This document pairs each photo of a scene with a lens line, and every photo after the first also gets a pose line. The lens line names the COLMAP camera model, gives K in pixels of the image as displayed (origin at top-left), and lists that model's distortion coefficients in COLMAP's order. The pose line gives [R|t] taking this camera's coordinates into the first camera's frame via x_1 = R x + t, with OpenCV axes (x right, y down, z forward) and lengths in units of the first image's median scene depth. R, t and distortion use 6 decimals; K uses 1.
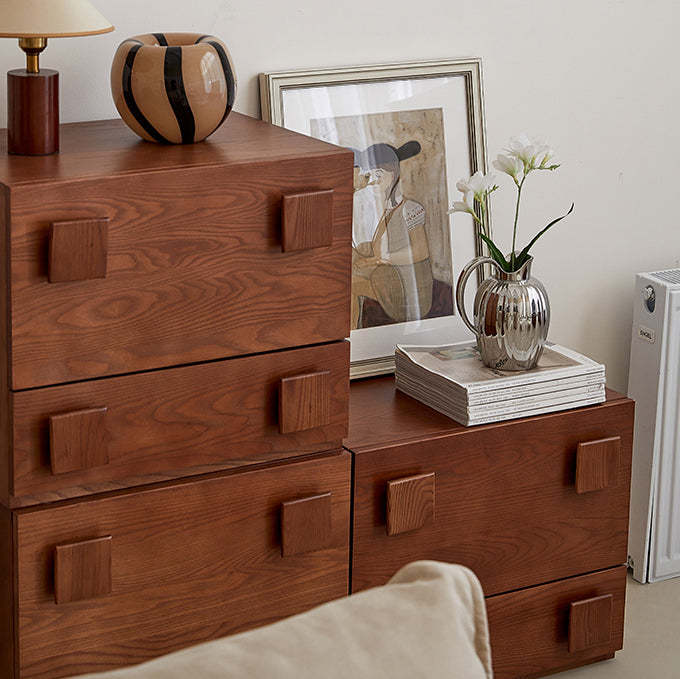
lens RADIAL K [[2021.2, 0, 336.9], [0, 2021.2, 339.3], [0, 0, 1]] dist [0.068577, 0.000000]
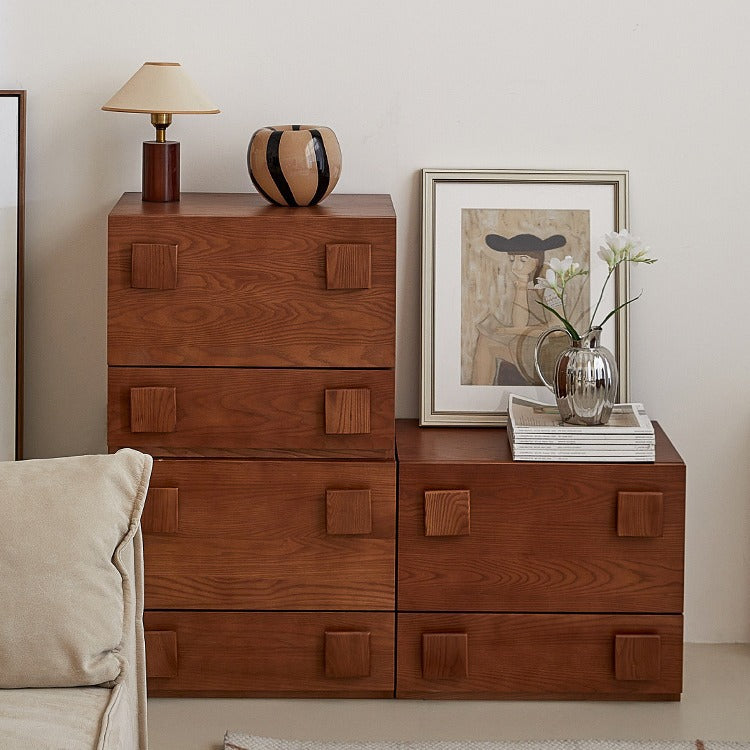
lens RADIAL K [[2229.3, 0, 372.9], [0, 2229.3, 341.1], [0, 0, 1]] dist [0.068577, 0.000000]
pose [[0.863685, 0.079951, -0.497651, 0.696564], [-0.138866, 0.986872, -0.082458, 0.101347], [0.484525, 0.140325, 0.863449, -0.210919]]
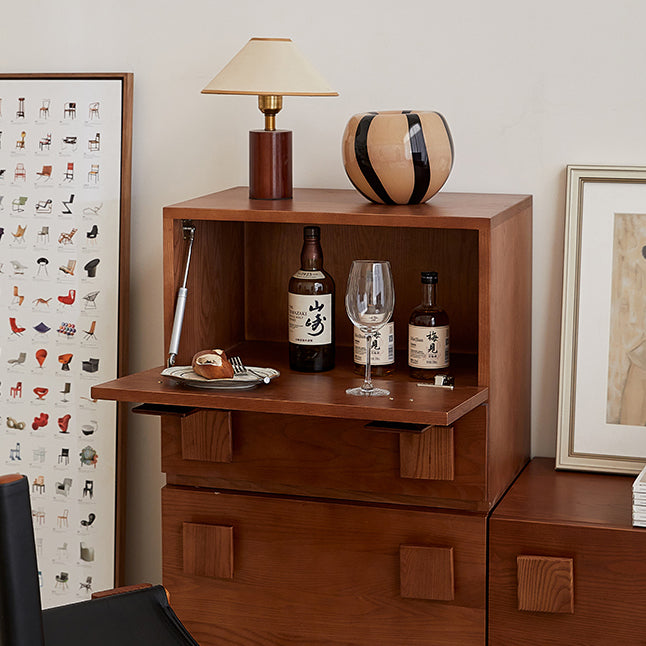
lens RADIAL K [[1695.5, 0, 317.6], [0, 1695.5, 319.5], [0, 0, 1]] dist [0.017251, 0.000000]
pose [[0.665633, 0.111531, -0.737898, 0.594593], [-0.201028, 0.979017, -0.033364, 0.004146], [0.718694, 0.170546, 0.674087, 0.353320]]
